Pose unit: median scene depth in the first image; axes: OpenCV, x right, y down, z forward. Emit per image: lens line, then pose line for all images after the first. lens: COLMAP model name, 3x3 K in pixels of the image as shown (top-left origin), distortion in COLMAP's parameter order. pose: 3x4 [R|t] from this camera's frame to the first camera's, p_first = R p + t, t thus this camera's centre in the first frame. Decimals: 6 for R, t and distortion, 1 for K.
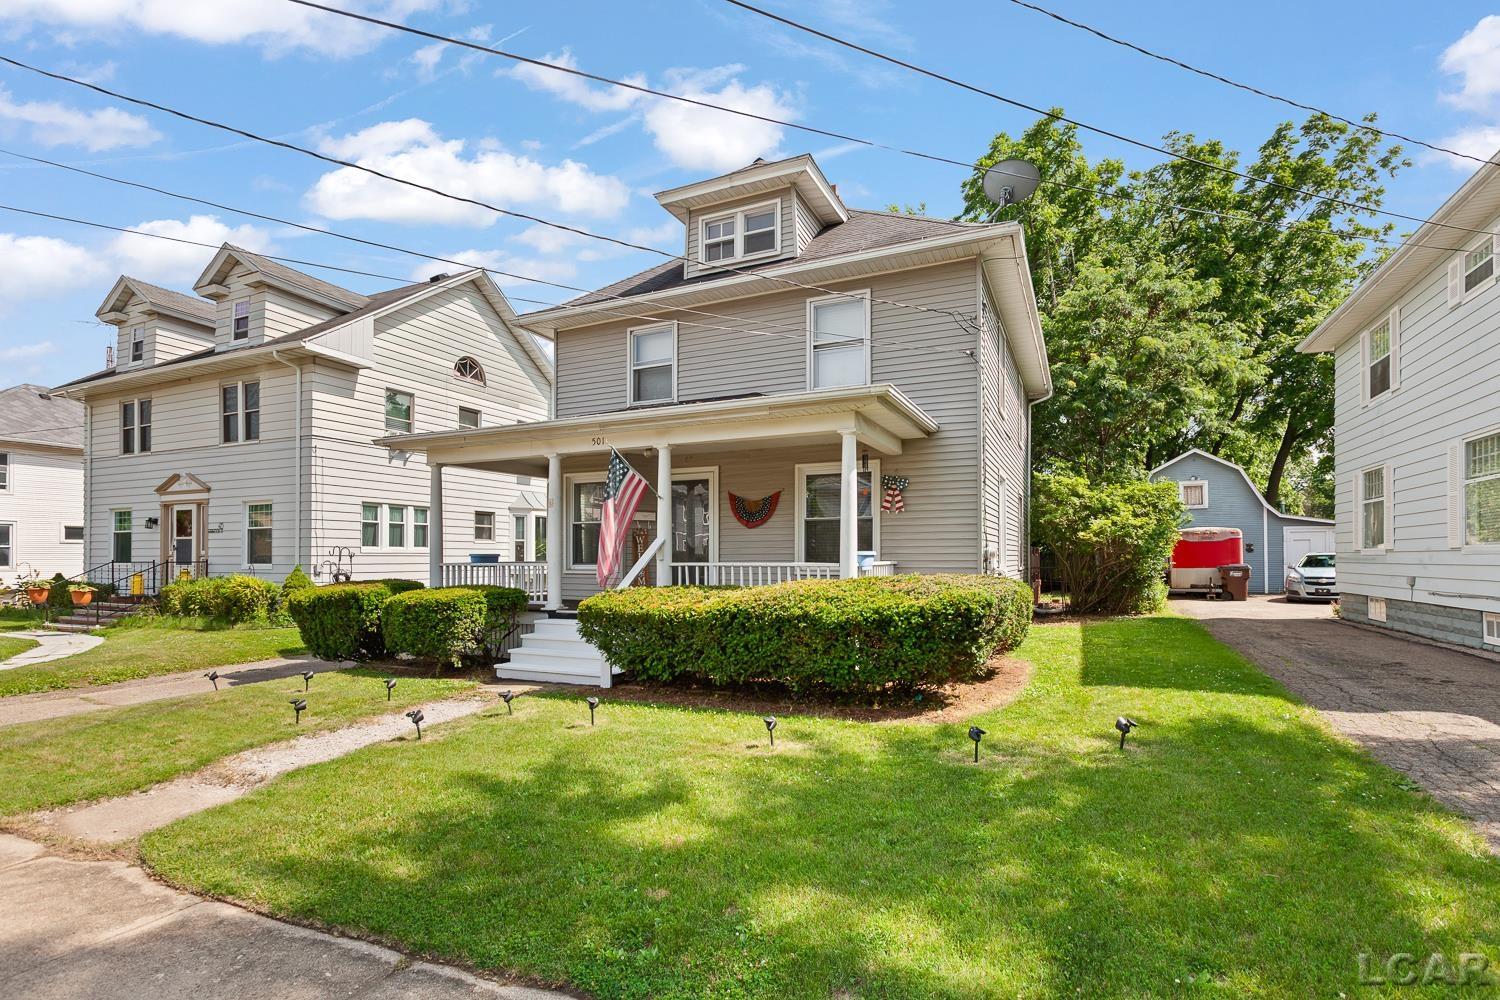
lens RADIAL K [[677.3, 0, 762.3], [0, 677.3, 502.4], [0, 0, 1]] dist [0.004304, 0.000188]
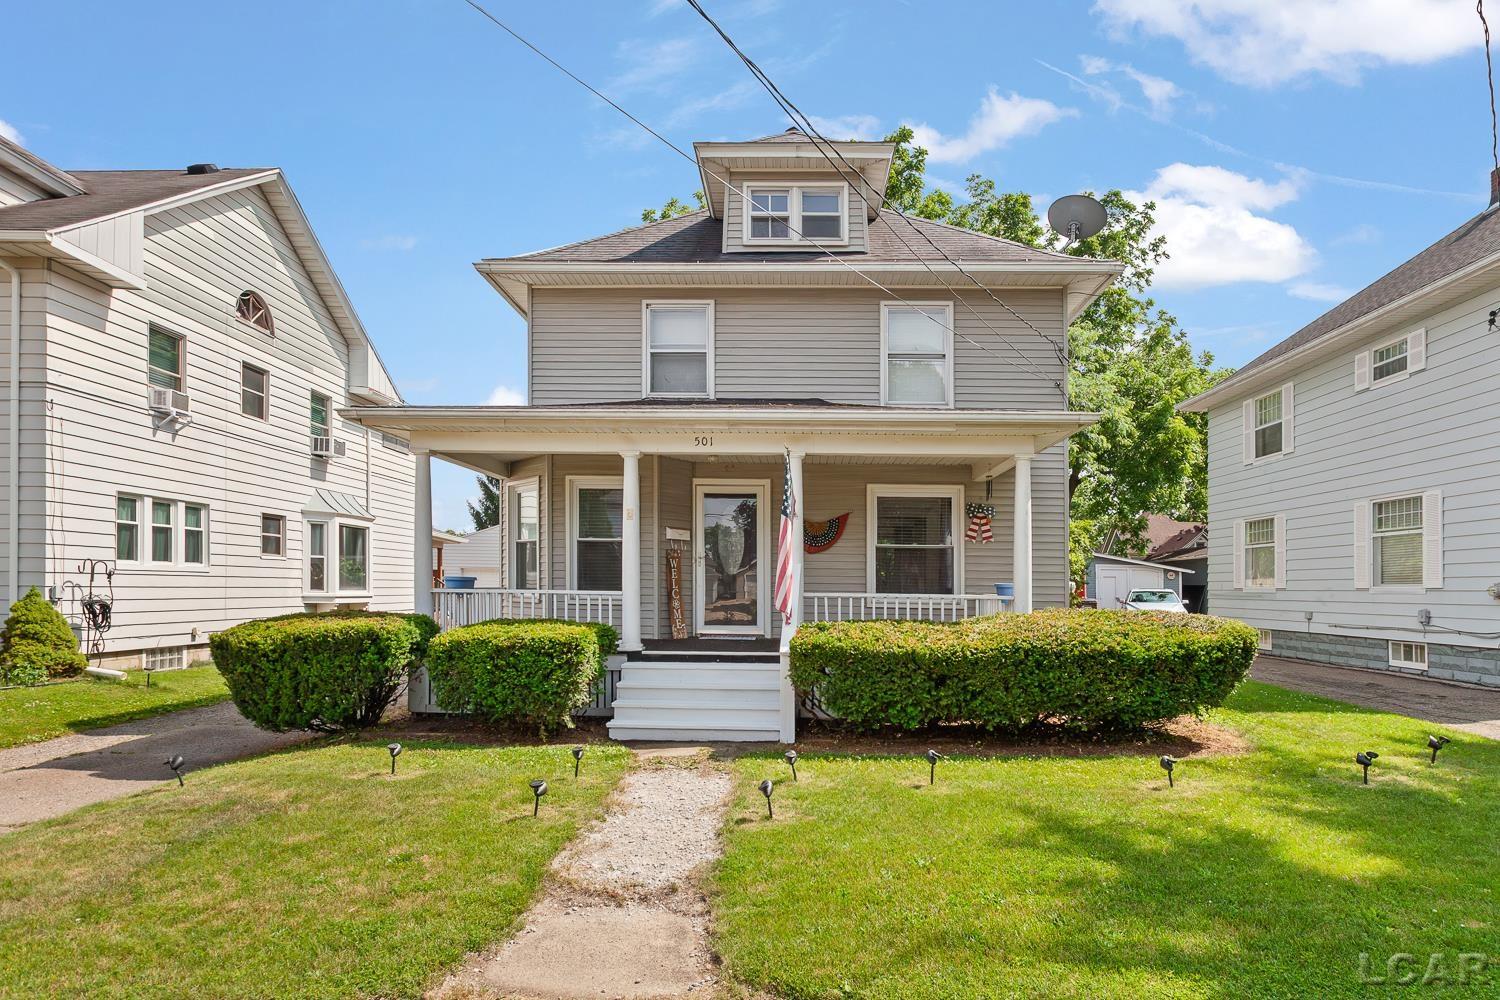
lens RADIAL K [[785.2, 0, 754.3], [0, 785.2, 523.8], [0, 0, 1]] dist [0.006304, 0.000146]
pose [[0.923745, 0.045822, 0.380258, -0.435180], [-0.046613, 0.998888, -0.007132, 0.009678], [-0.380162, -0.011137, 0.924853, 0.087235]]
